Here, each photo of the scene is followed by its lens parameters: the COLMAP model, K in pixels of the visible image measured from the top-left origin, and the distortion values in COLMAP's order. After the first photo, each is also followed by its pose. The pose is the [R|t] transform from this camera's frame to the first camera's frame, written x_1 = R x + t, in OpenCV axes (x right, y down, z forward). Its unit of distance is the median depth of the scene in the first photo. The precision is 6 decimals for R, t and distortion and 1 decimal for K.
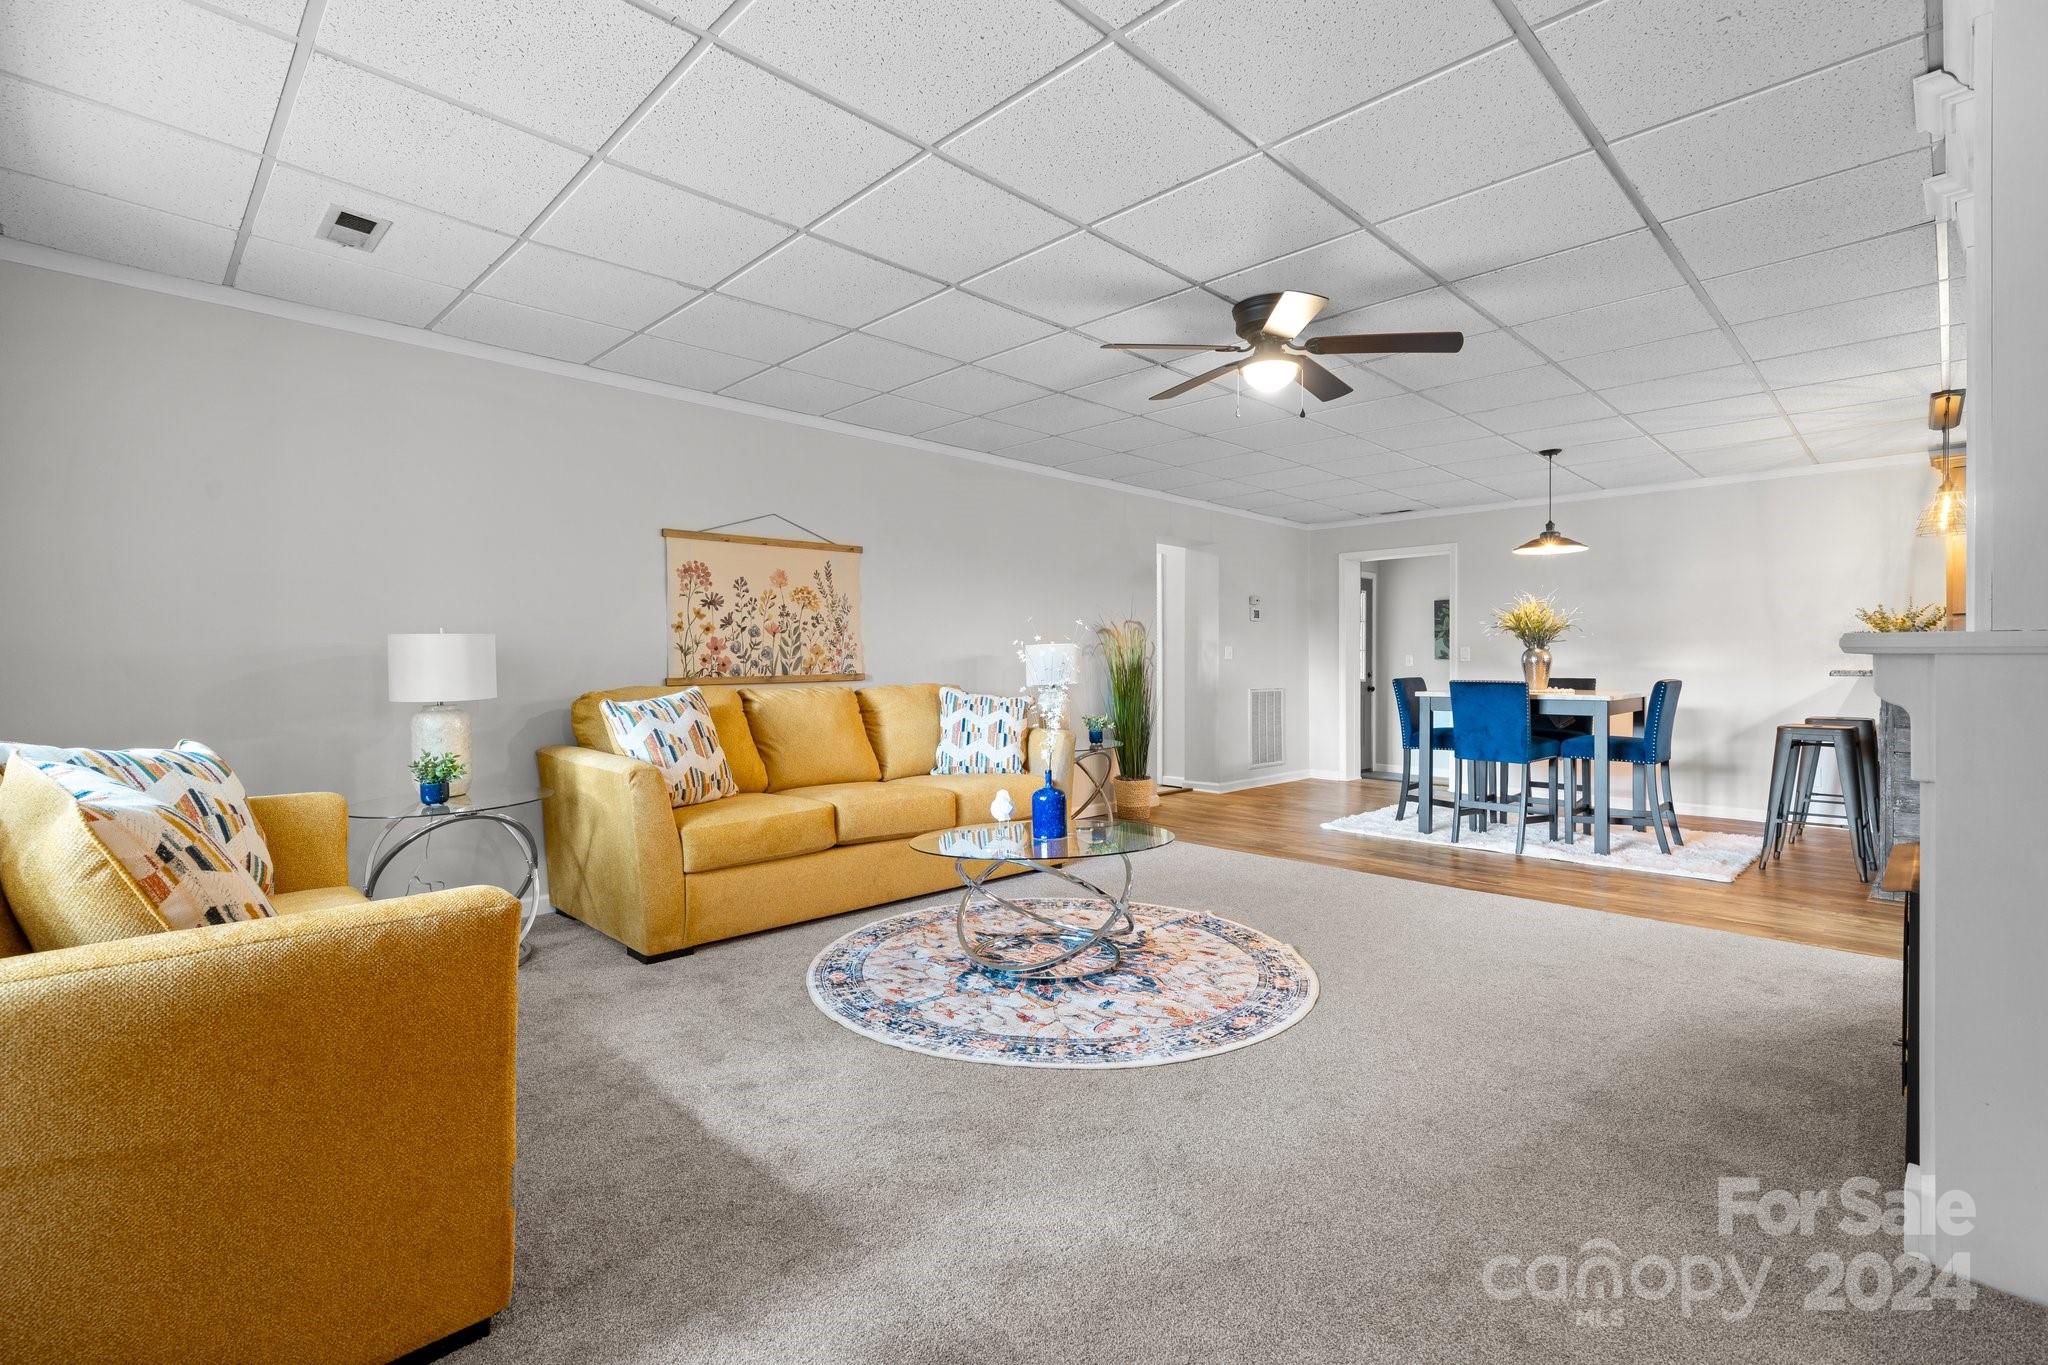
lens RADIAL K [[928.5, 0, 1011.7], [0, 928.5, 656.2], [0, 0, 1]] dist [0.001705, 0.000468]
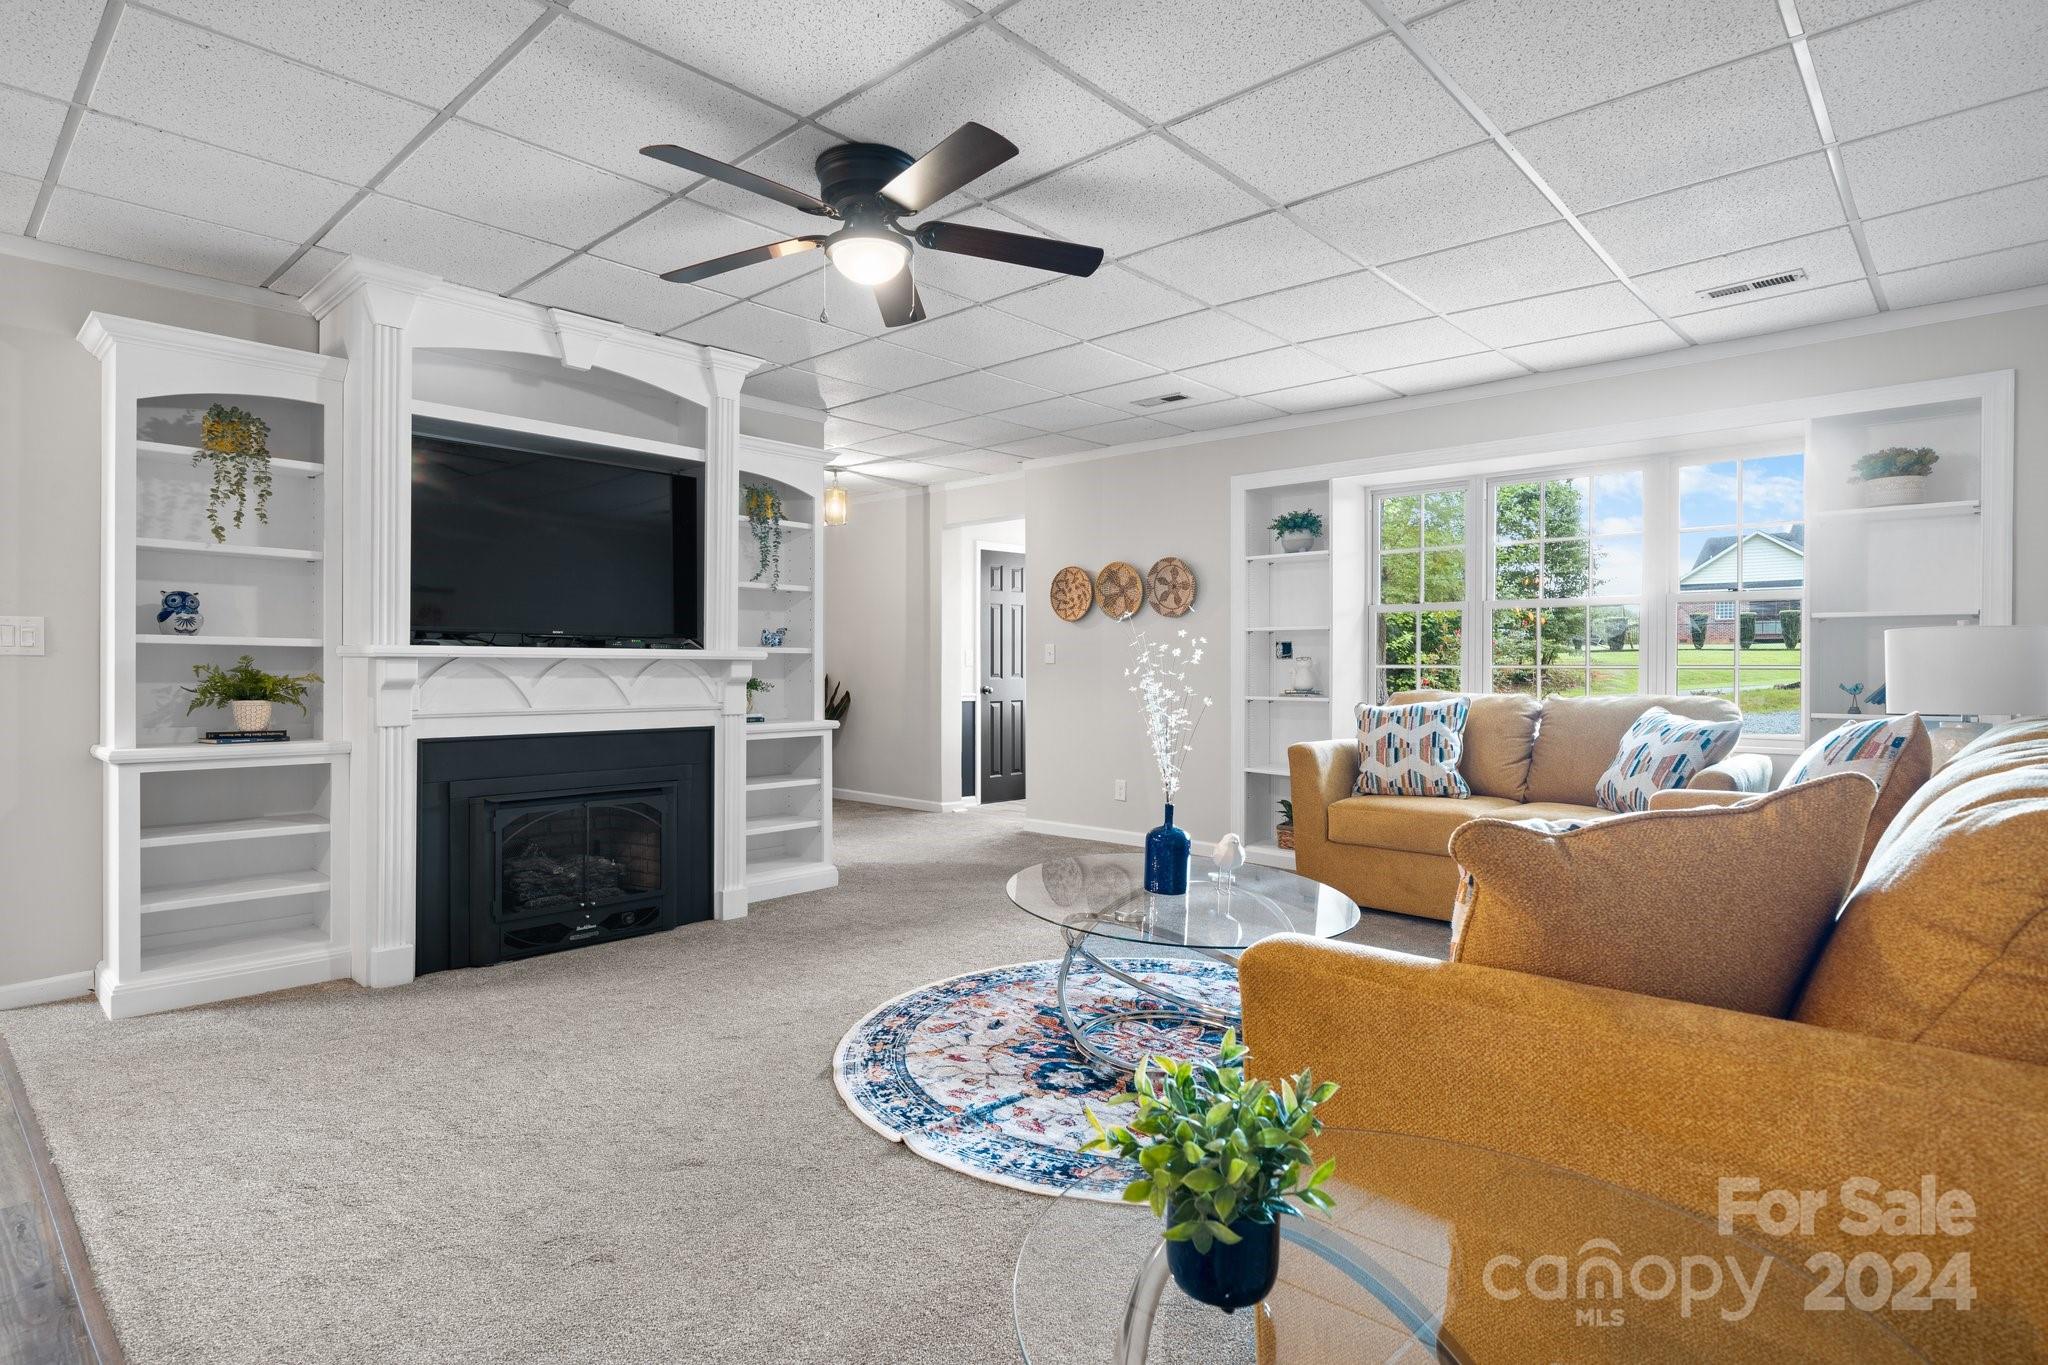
lens RADIAL K [[1058.5, 0, 1017.7], [0, 1058.5, 670.5], [0, 0, 1]] dist [-0.002509, -0.000022]
pose [[-0.998881, -0.001554, -0.047268, 0.153510], [-0.001420, 0.999995, -0.002863, 0.010435], [0.047273, -0.002792, -0.998878, 1.392441]]
